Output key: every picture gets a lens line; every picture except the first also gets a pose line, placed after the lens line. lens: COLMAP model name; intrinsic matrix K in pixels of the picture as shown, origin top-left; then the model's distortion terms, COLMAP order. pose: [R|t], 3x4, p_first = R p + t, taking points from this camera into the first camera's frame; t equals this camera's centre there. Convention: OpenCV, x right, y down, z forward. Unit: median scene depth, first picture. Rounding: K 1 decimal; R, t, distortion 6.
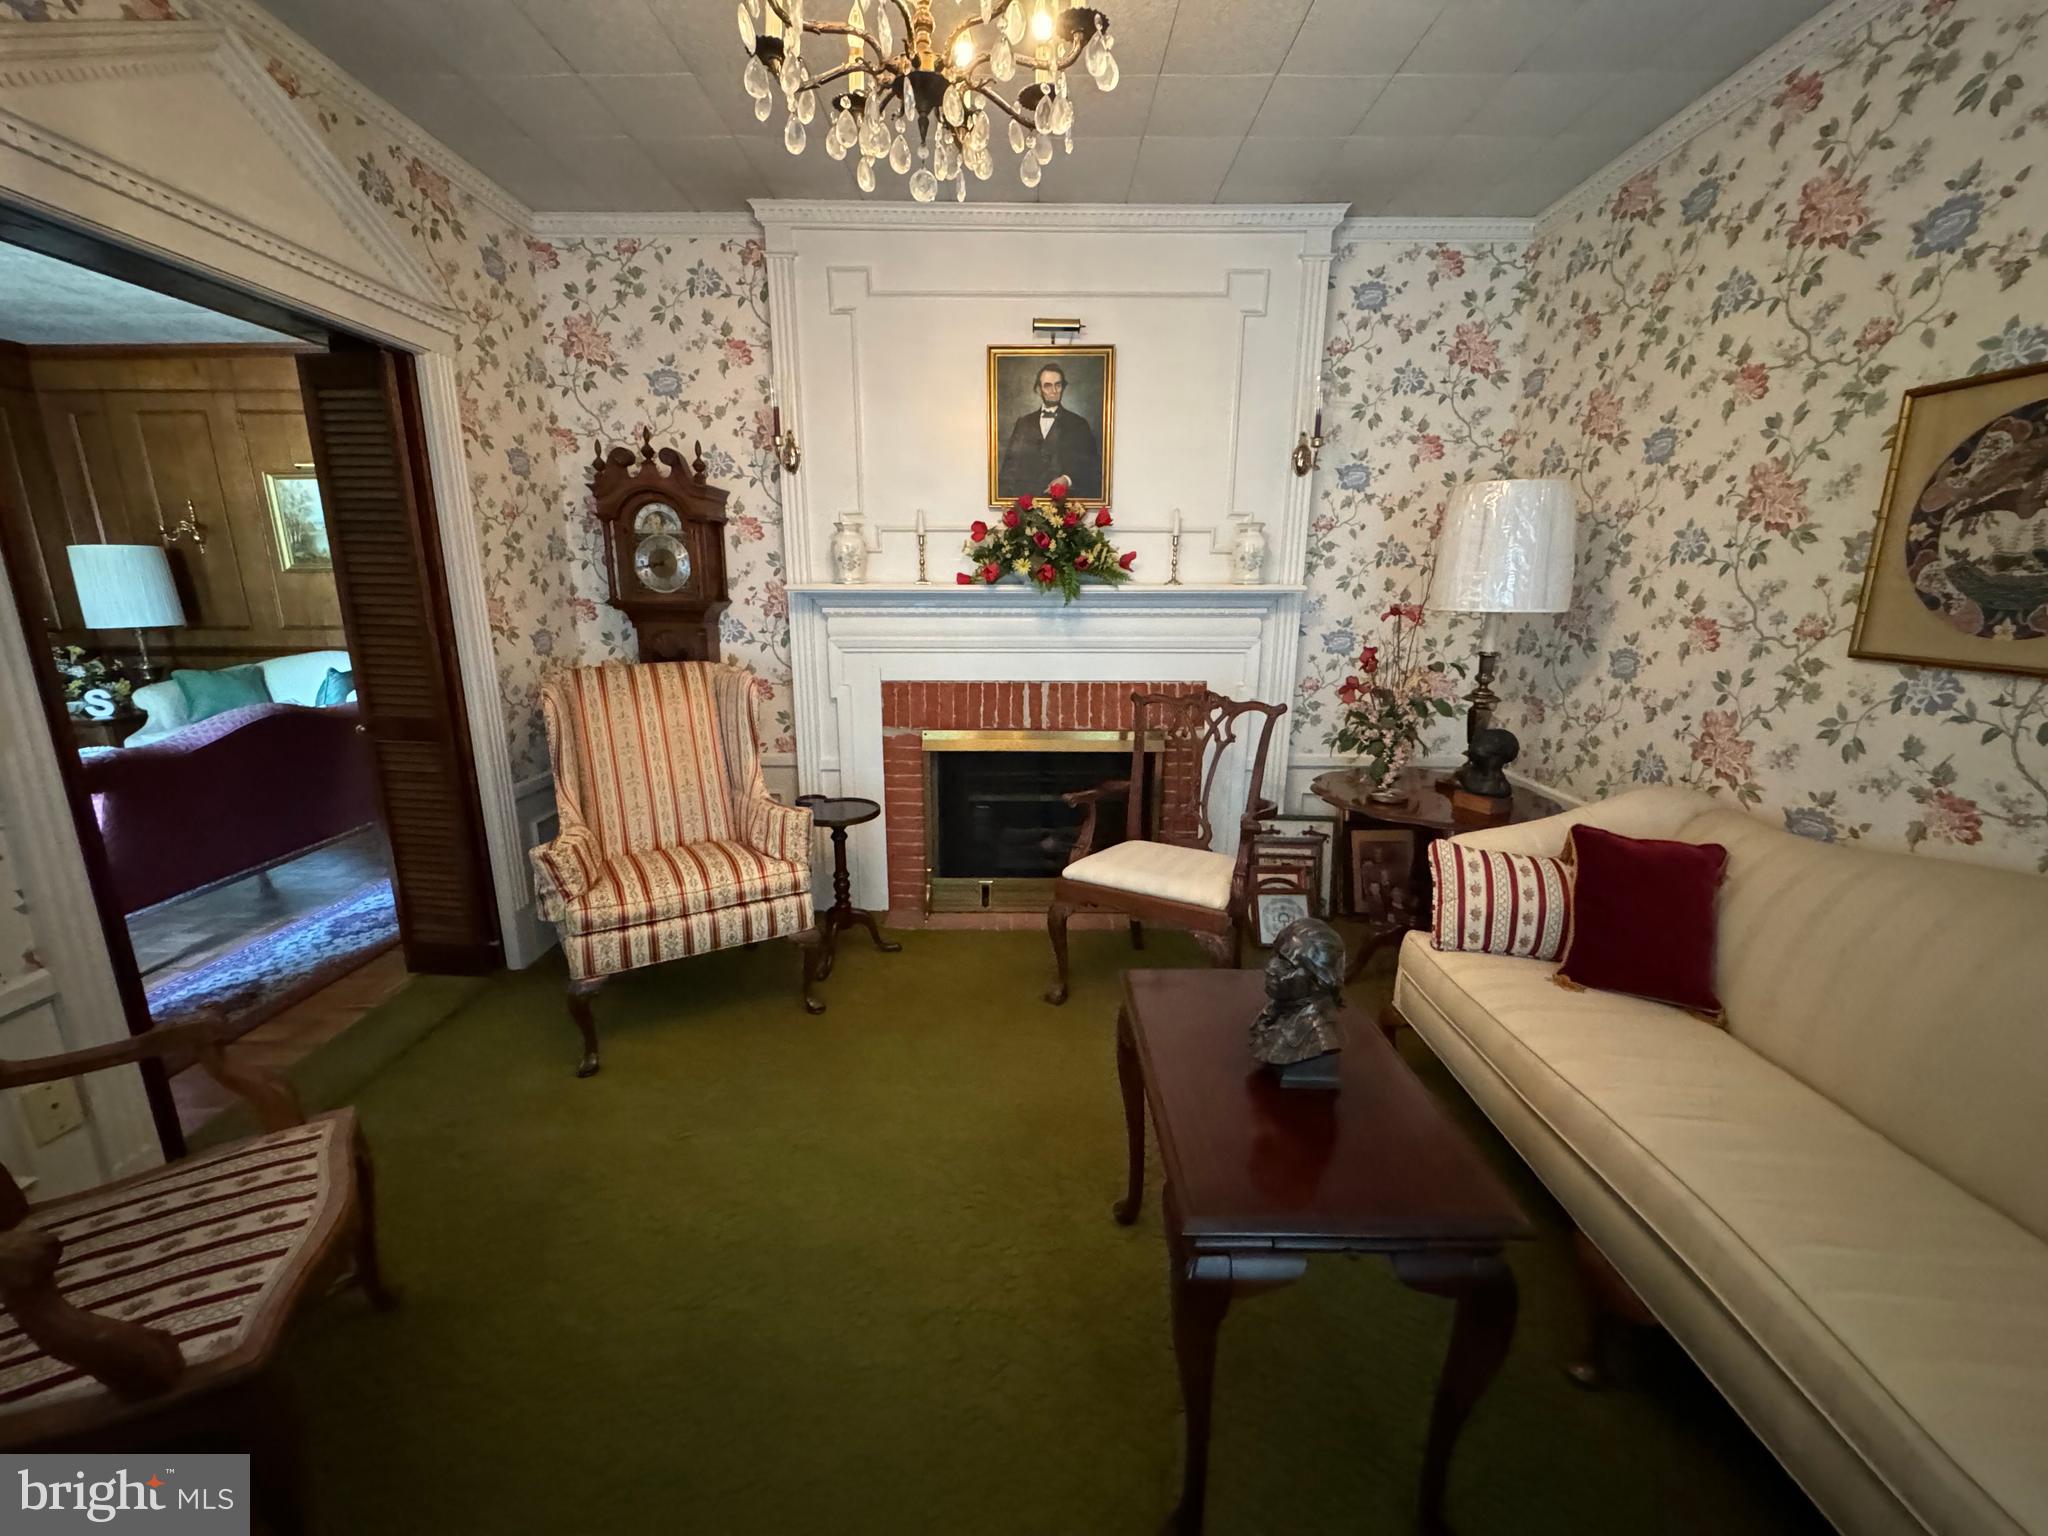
lens RADIAL K [[819.0, 0, 1022.7], [0, 819.0, 763.8], [0, 0, 1]] dist [0.008267, -0.000284]
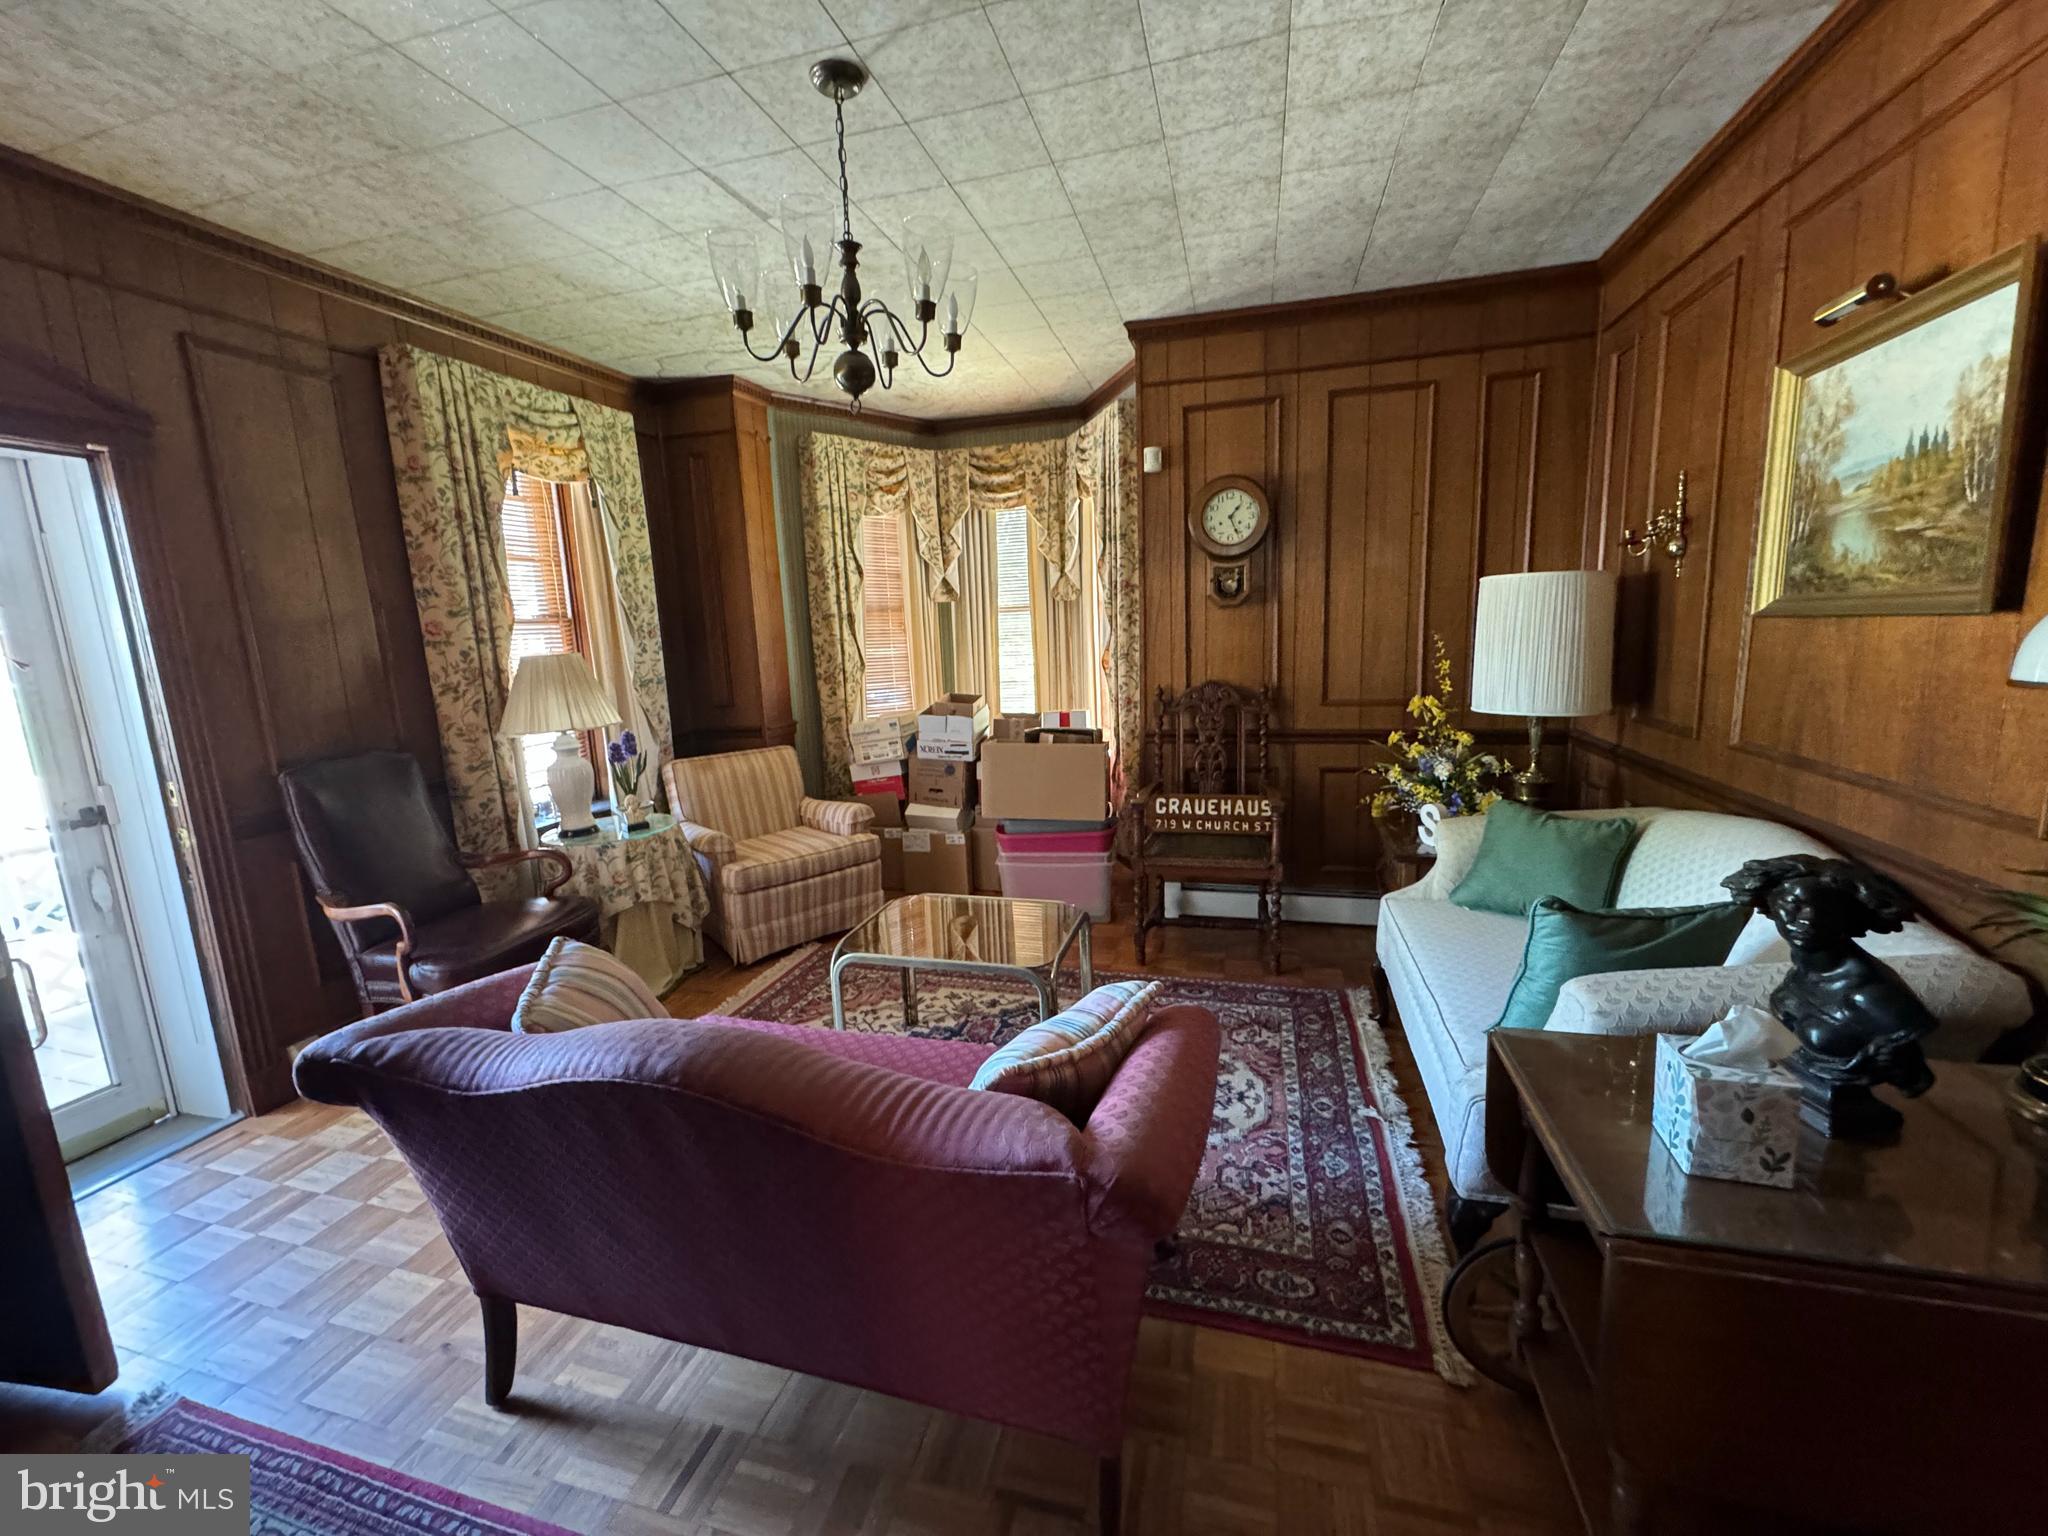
lens RADIAL K [[819.0, 0, 1023.0], [0, 819.0, 764.6], [0, 0, 1]] dist [0.008267, -0.000284]
pose [[-0.271090, 0.175390, -0.946440, -0.411063], [-0.187170, 0.954886, 0.230567, -0.193357], [0.944181, 0.239649, -0.226032, 0.788347]]
